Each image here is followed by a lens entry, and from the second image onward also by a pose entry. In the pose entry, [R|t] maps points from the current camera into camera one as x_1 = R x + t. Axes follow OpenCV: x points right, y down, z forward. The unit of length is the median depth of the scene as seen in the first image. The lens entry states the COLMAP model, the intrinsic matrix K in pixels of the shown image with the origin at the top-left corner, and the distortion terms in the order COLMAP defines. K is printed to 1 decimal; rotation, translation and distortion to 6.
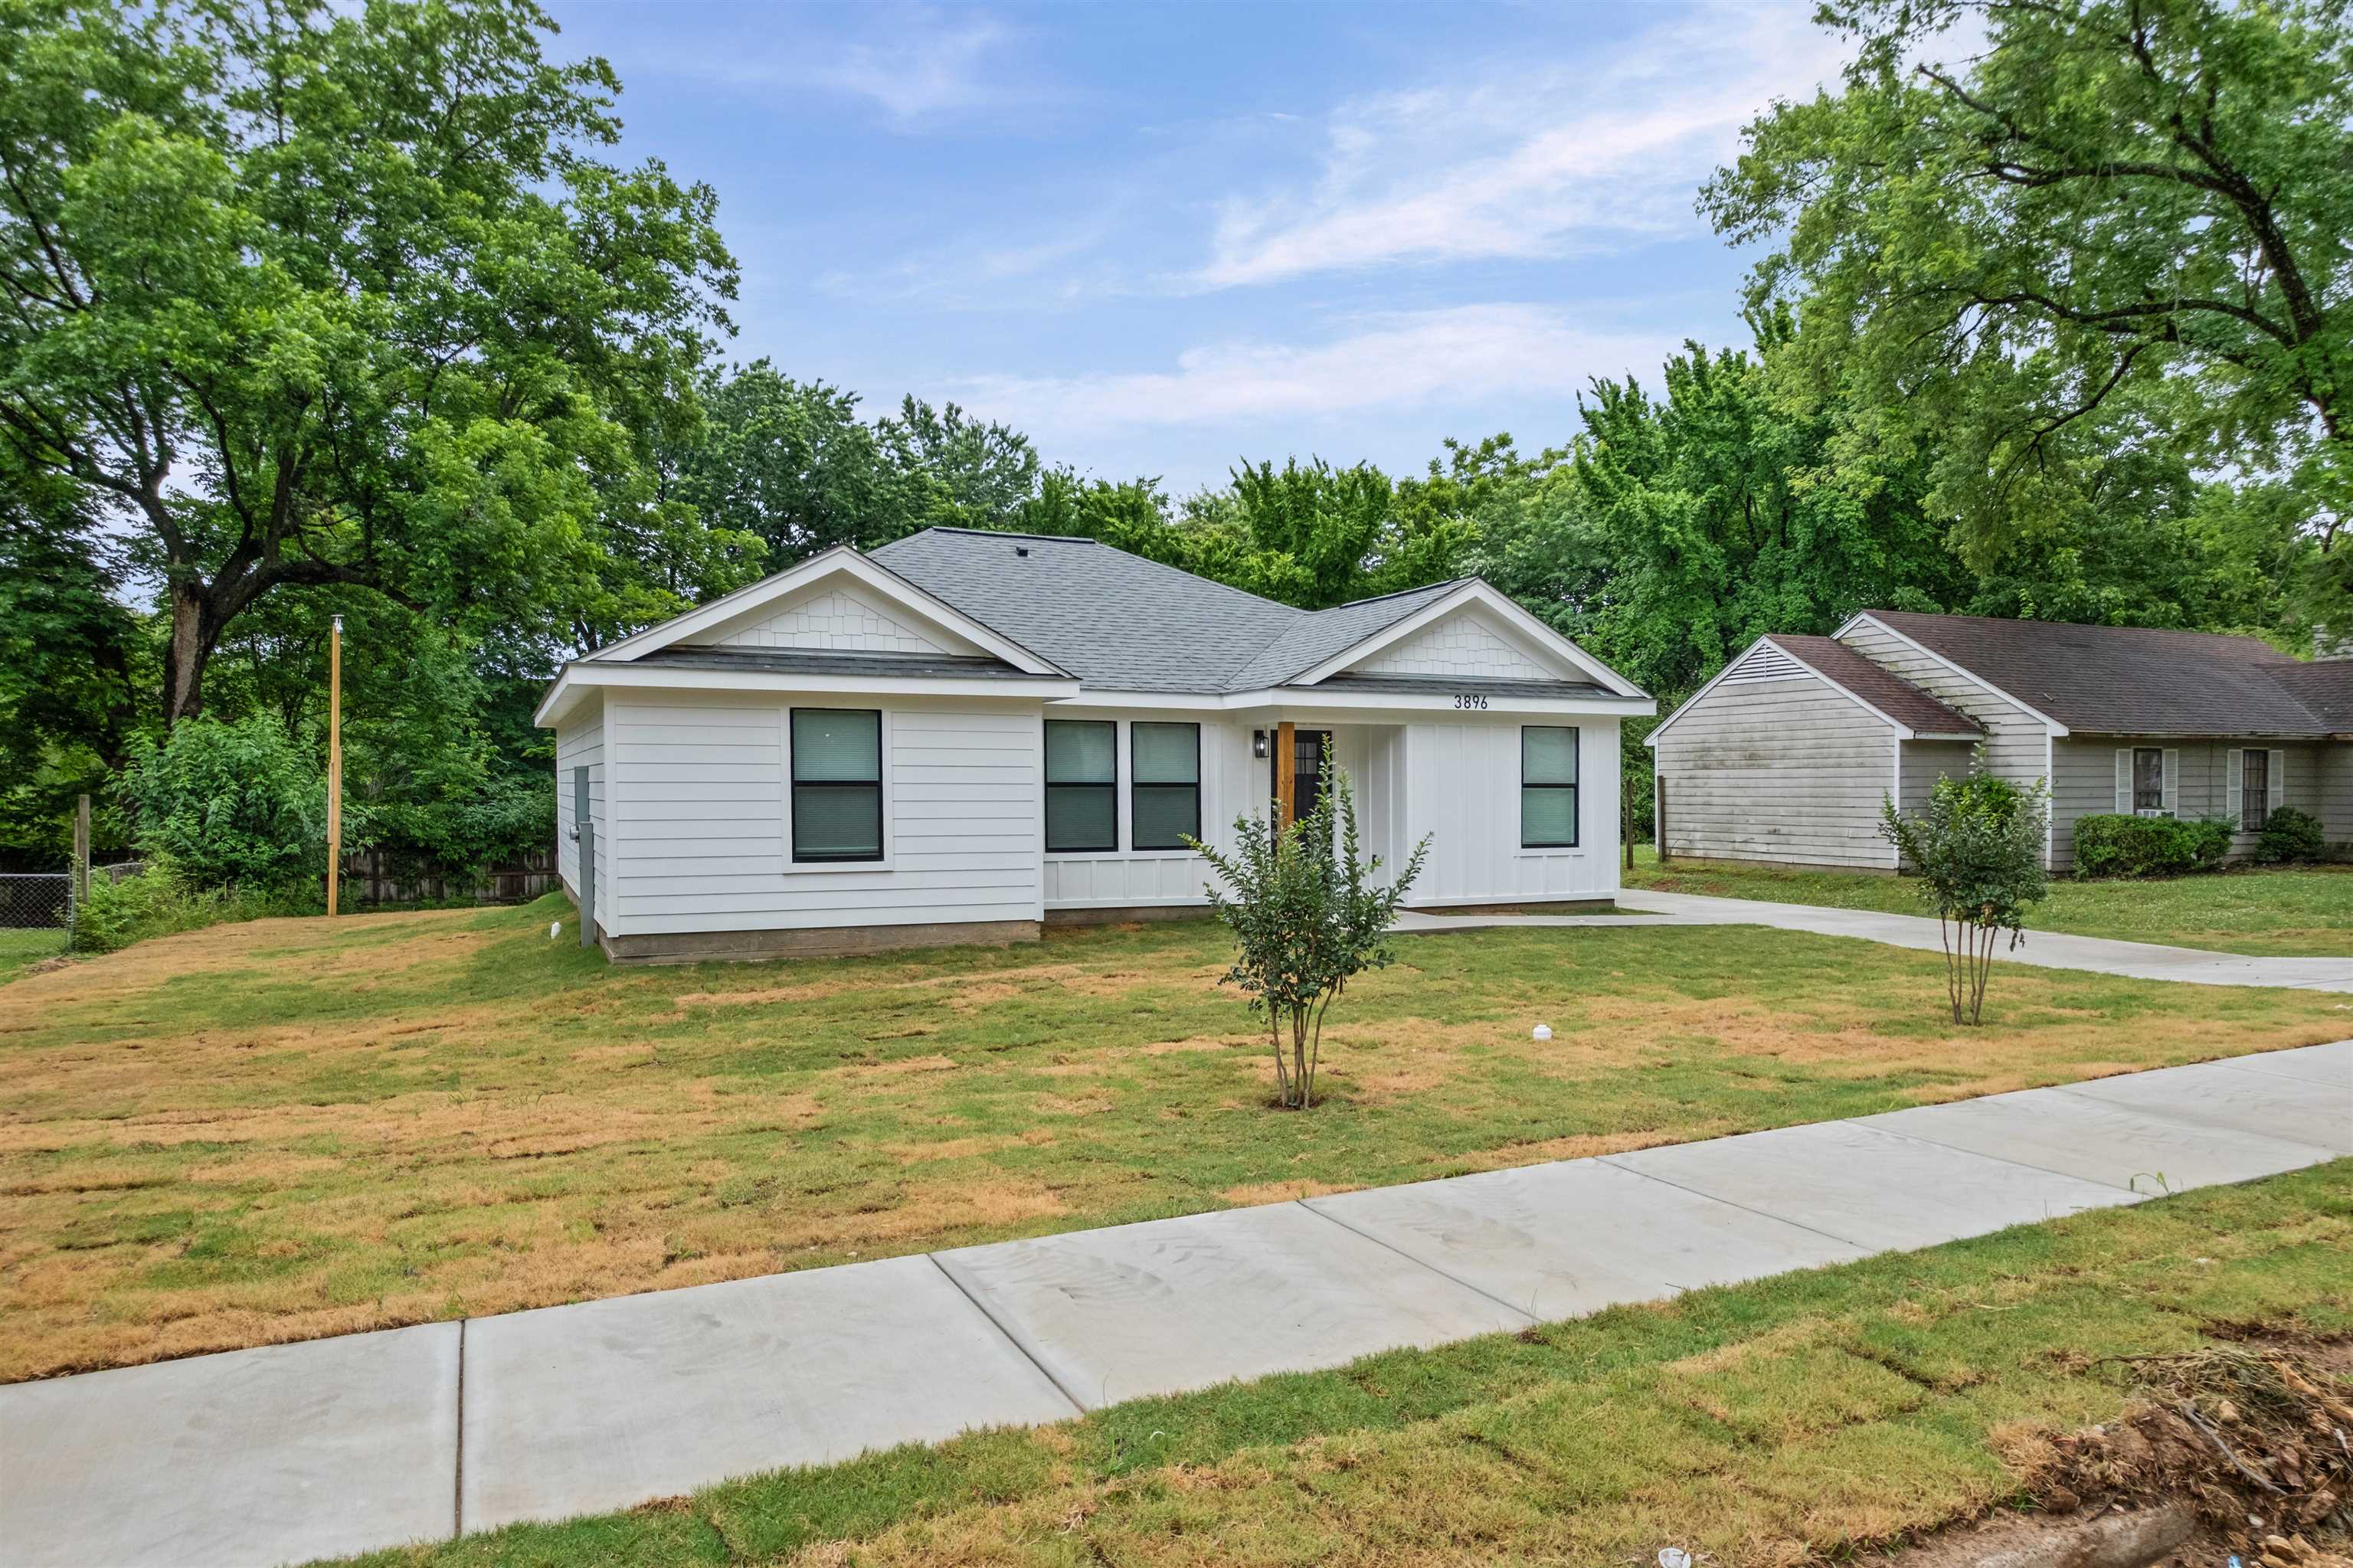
lens RADIAL K [[1375.0, 0, 1186.5], [0, 1375.0, 794.0], [0, 0, 1]] dist [-0.000948, 0.005665]
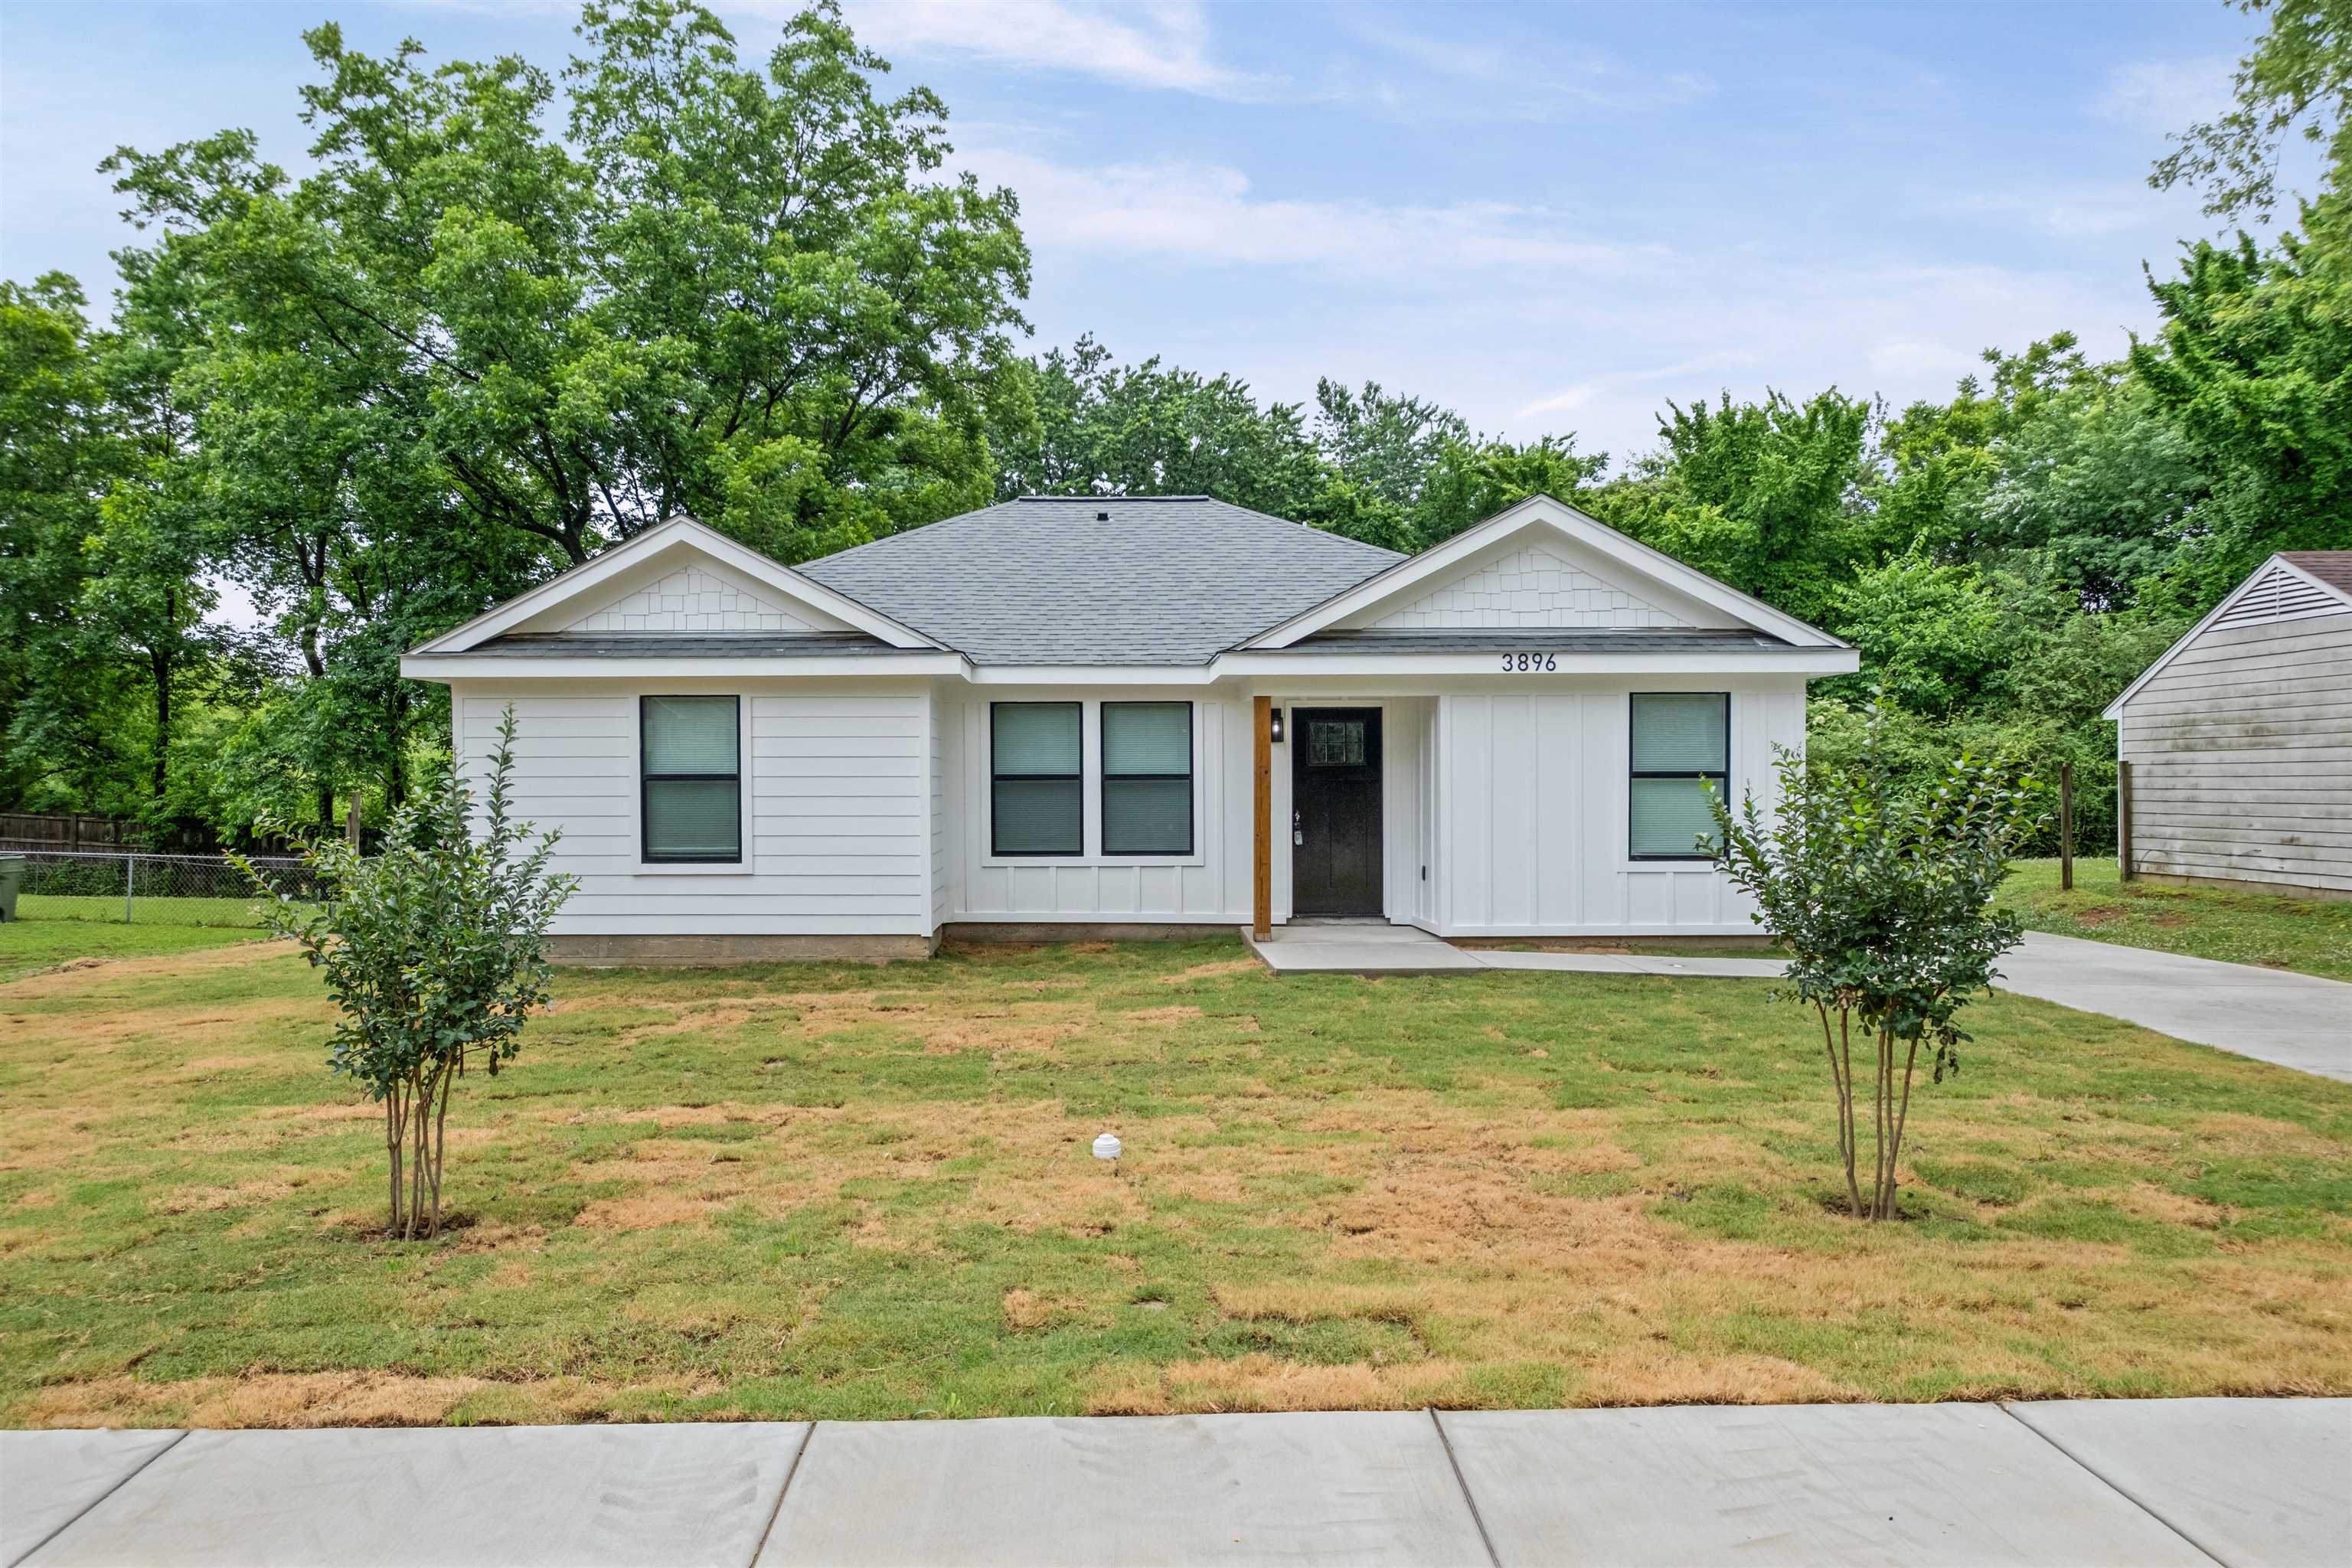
lens RADIAL K [[1374.3, 0, 1170.7], [0, 1374.3, 780.0], [0, 0, 1]] dist [-0.000948, 0.005665]
pose [[0.909732, -0.005290, -0.415162, 0.200511], [0.002344, 0.999968, -0.007605, 0.000947], [0.415189, 0.005945, 0.909716, 0.146308]]
